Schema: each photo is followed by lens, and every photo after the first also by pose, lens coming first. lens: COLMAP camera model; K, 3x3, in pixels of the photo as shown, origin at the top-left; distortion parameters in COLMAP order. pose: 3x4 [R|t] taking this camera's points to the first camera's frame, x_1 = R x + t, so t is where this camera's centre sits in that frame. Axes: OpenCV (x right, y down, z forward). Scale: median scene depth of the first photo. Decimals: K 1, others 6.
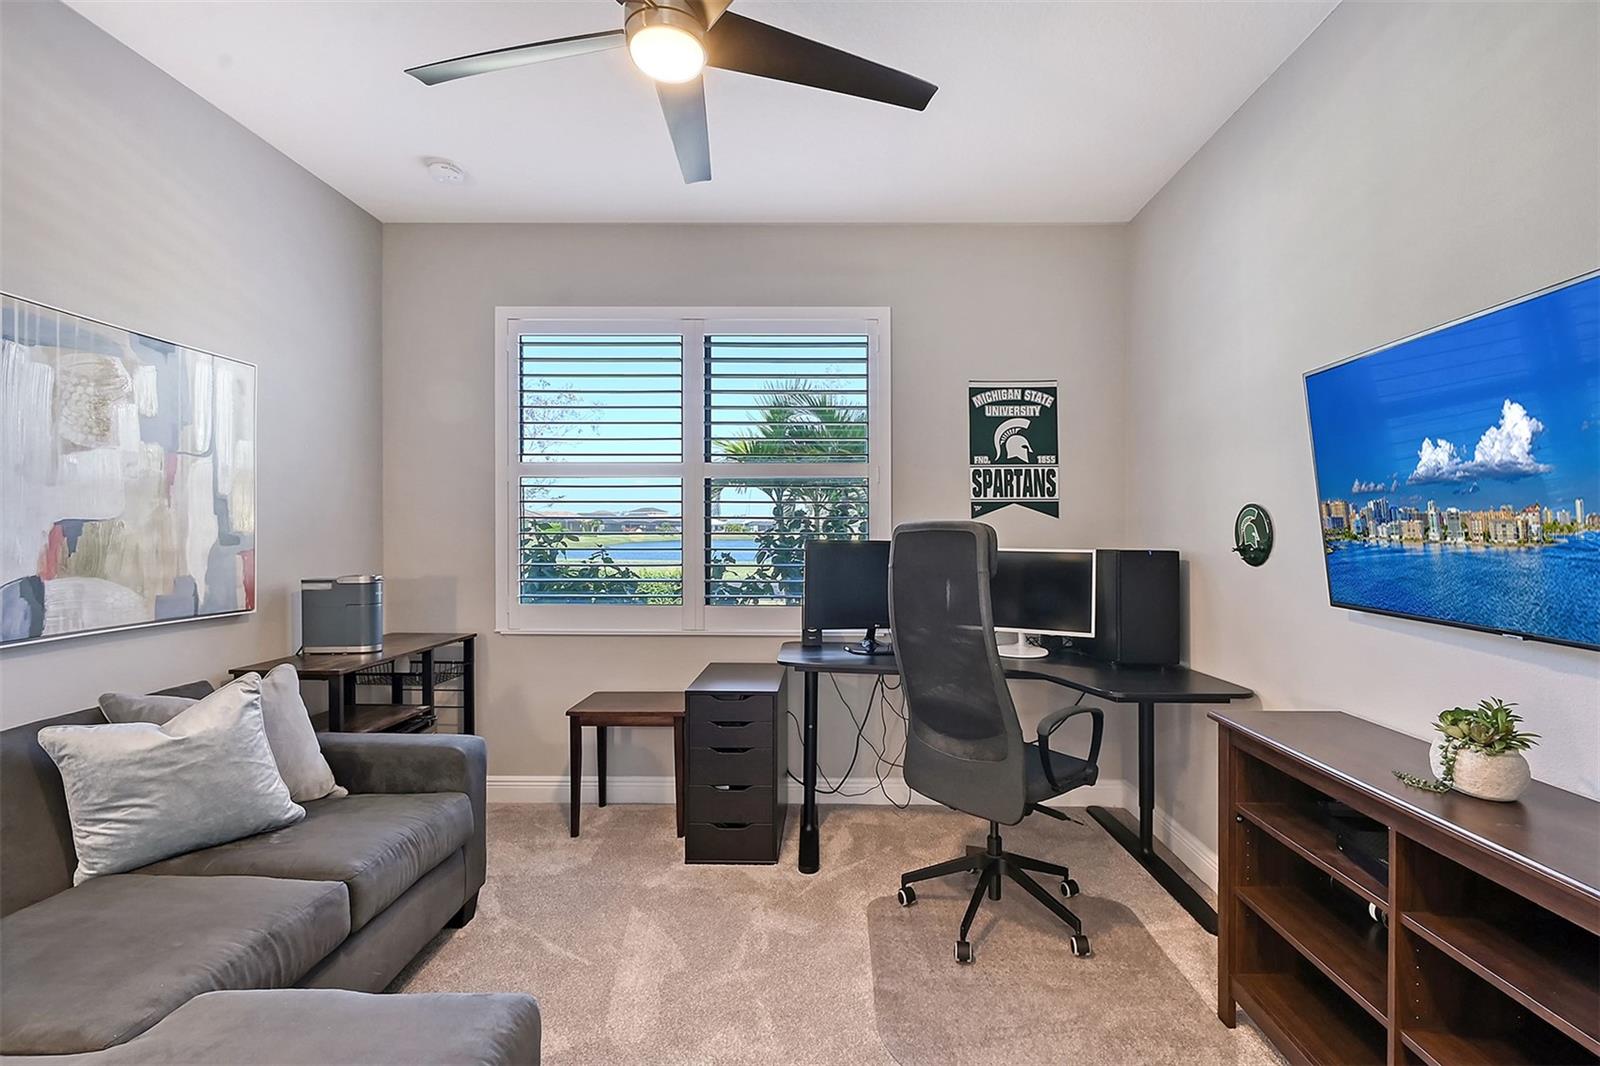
lens RADIAL K [[721.4, 0, 821.1], [0, 721.4, 537.8], [0, 0, 1]] dist [-0.014481, -0.001477]
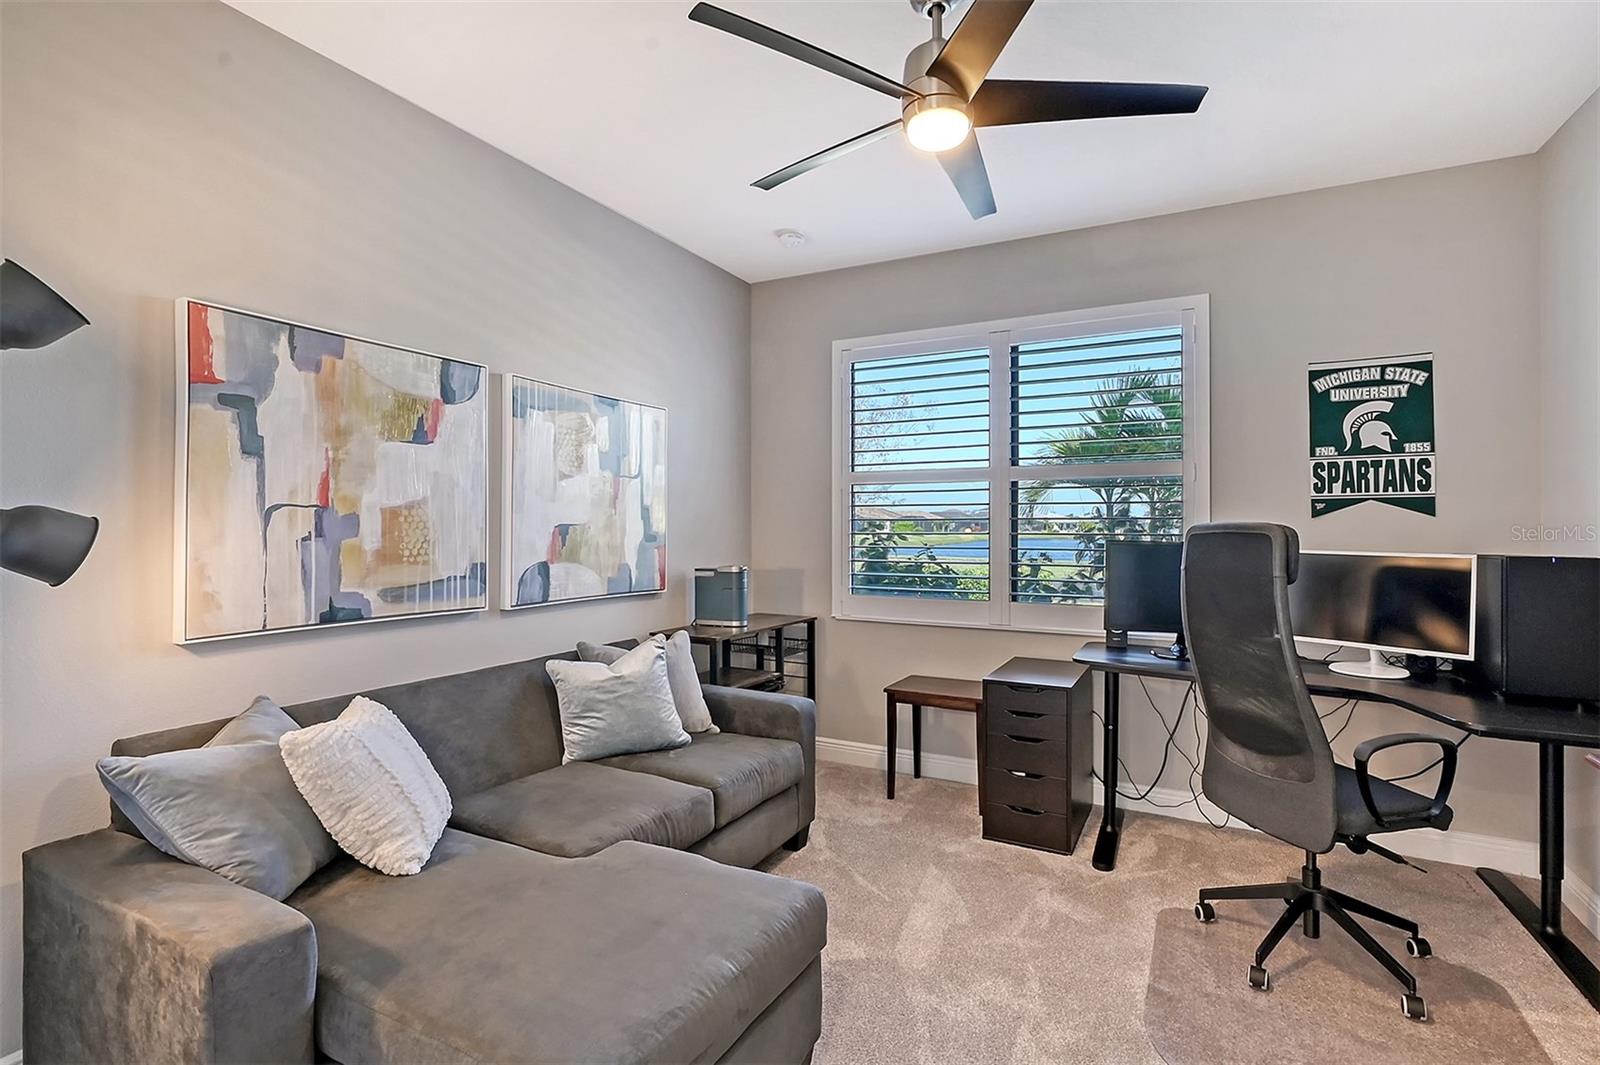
lens RADIAL K [[721.4, 0, 821.1], [0, 721.4, 537.3], [0, 0, 1]] dist [-0.014481, -0.001477]
pose [[0.890505, 0.004590, -0.454951, 0.091935], [-0.003946, 0.999989, 0.002366, -0.002898], [0.454957, -0.000312, 0.890513, -0.082964]]
